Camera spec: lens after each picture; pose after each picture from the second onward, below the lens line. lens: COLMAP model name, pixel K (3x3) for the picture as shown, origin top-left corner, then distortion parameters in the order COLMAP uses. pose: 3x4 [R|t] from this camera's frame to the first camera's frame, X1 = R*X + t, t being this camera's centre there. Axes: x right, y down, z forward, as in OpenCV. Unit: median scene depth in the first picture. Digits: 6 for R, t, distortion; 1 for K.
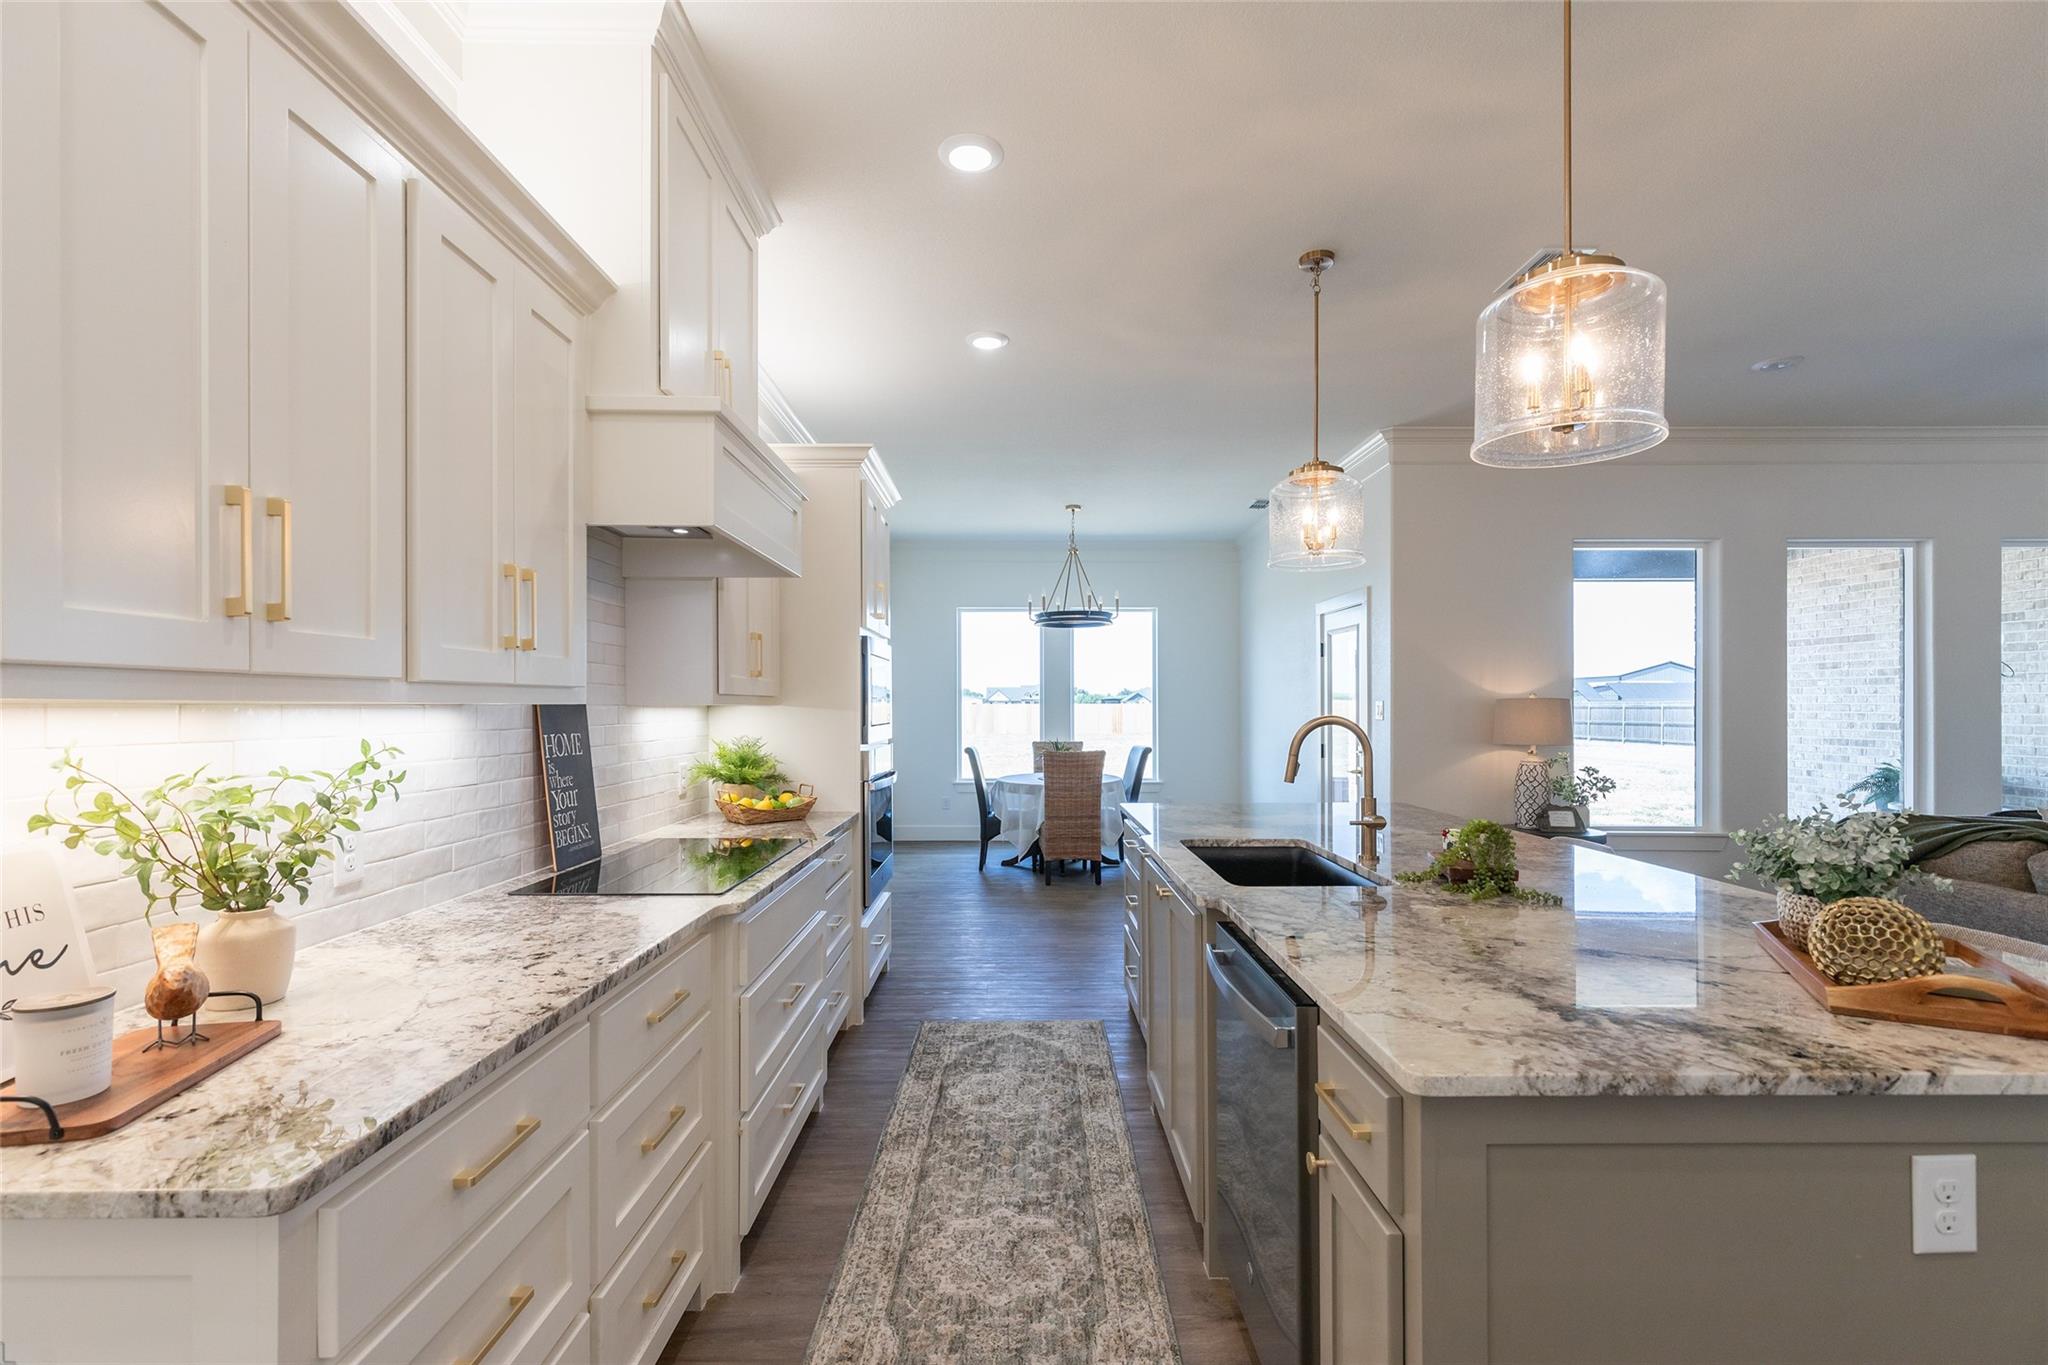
lens RADIAL K [[926.5, 0, 1022.8], [0, 926.5, 701.9], [0, 0, 1]] dist [0.011314, -0.000226]
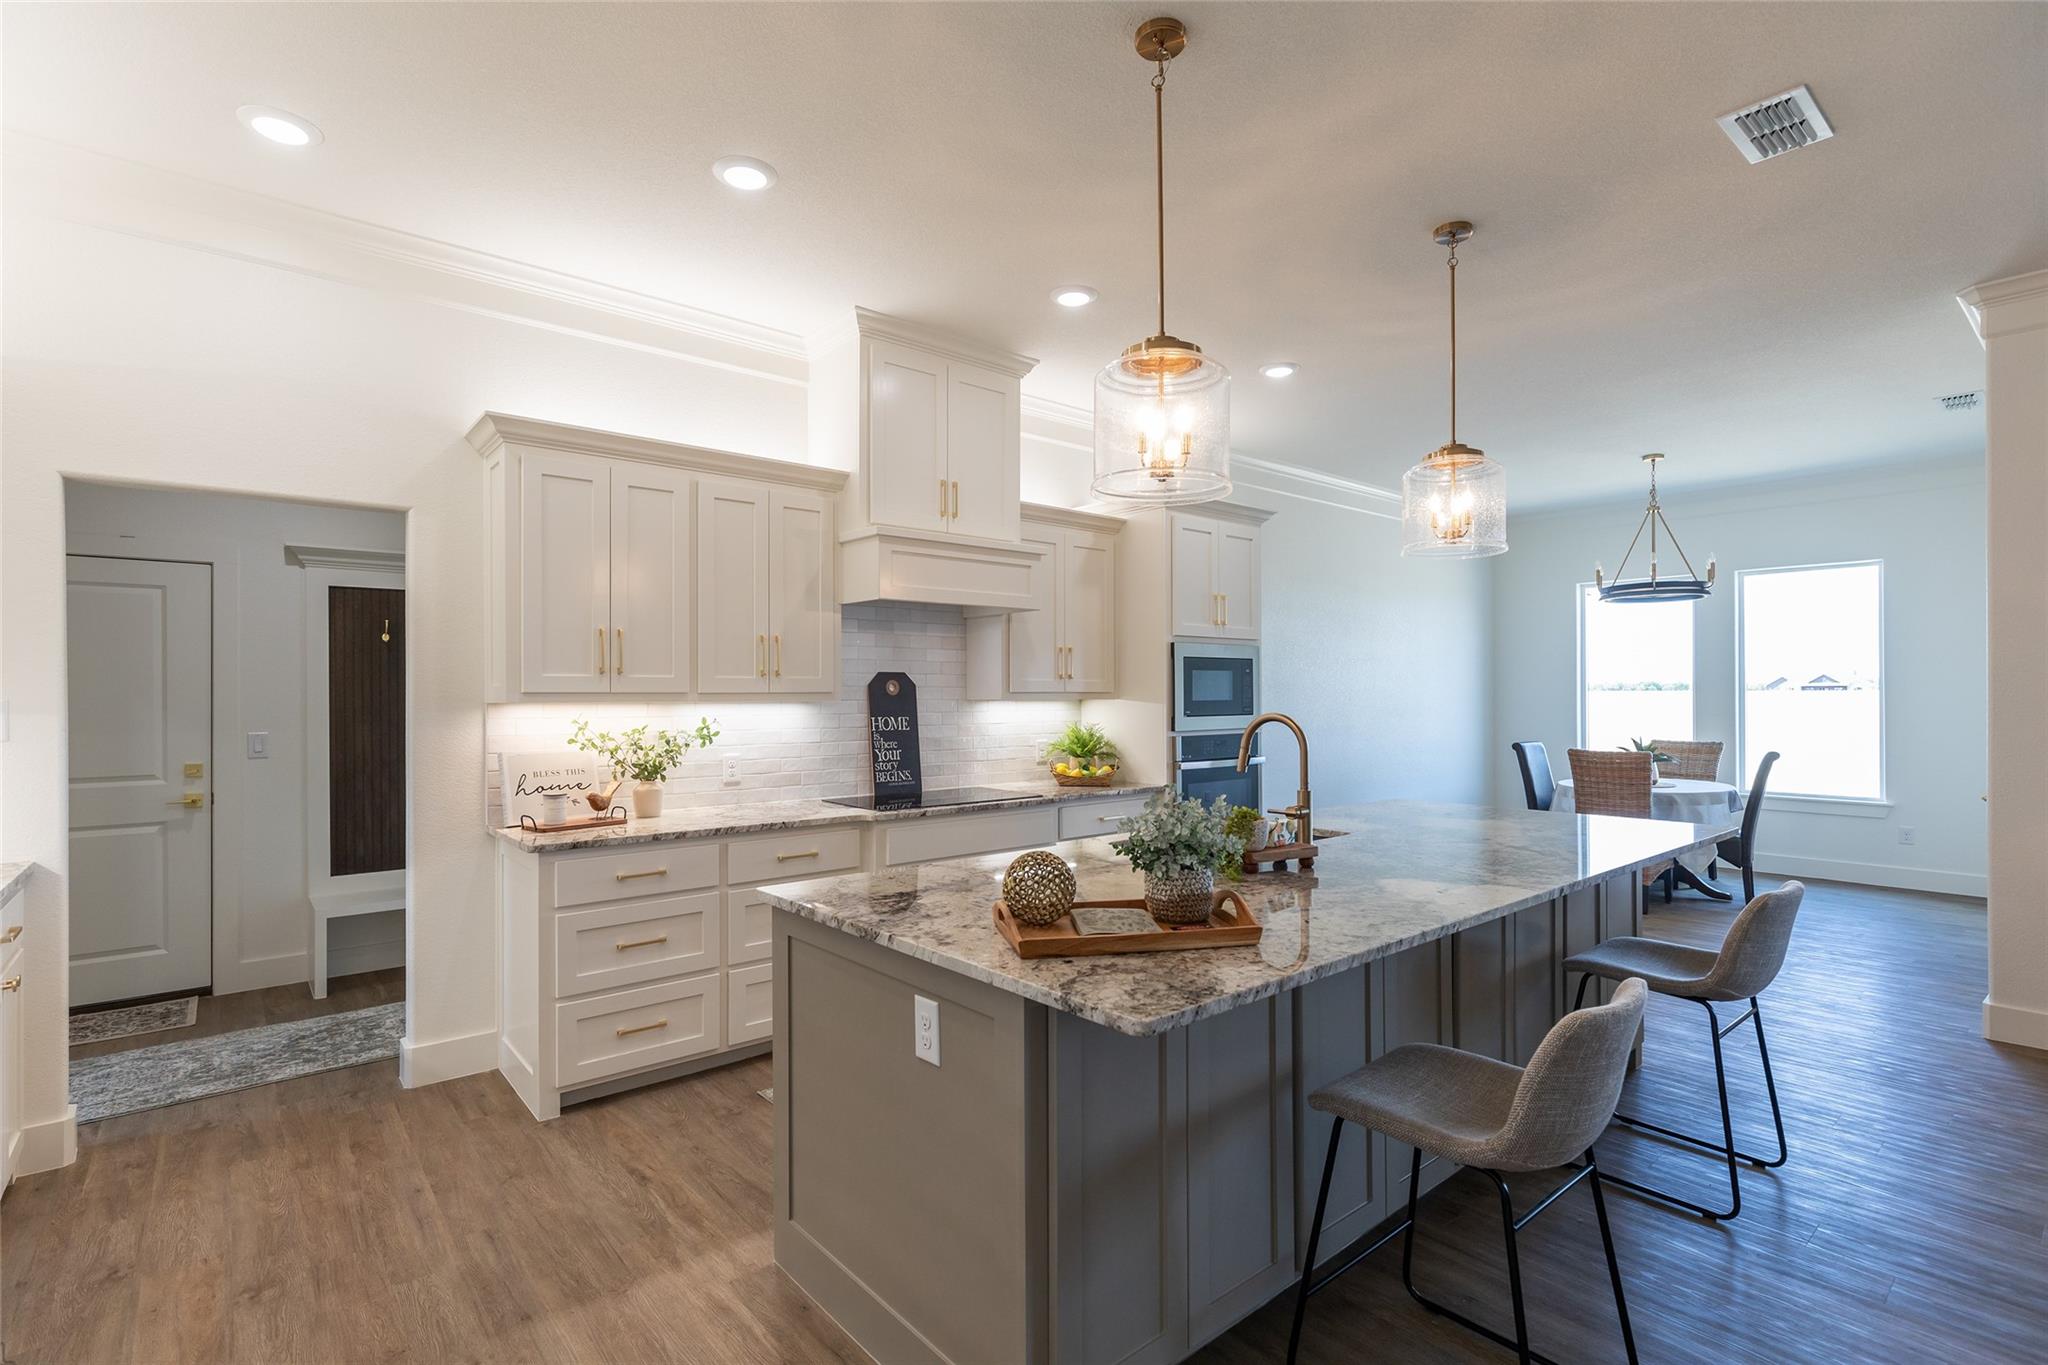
lens RADIAL K [[974.1, 0, 1023.0], [0, 974.1, 684.5], [0, 0, 1]] dist [0.003945, -0.000080]
pose [[0.637430, -0.007671, -0.770470, 1.031739], [0.004961, 0.999971, -0.005852, -0.014040], [0.770492, -0.000092, 0.637450, 0.037140]]
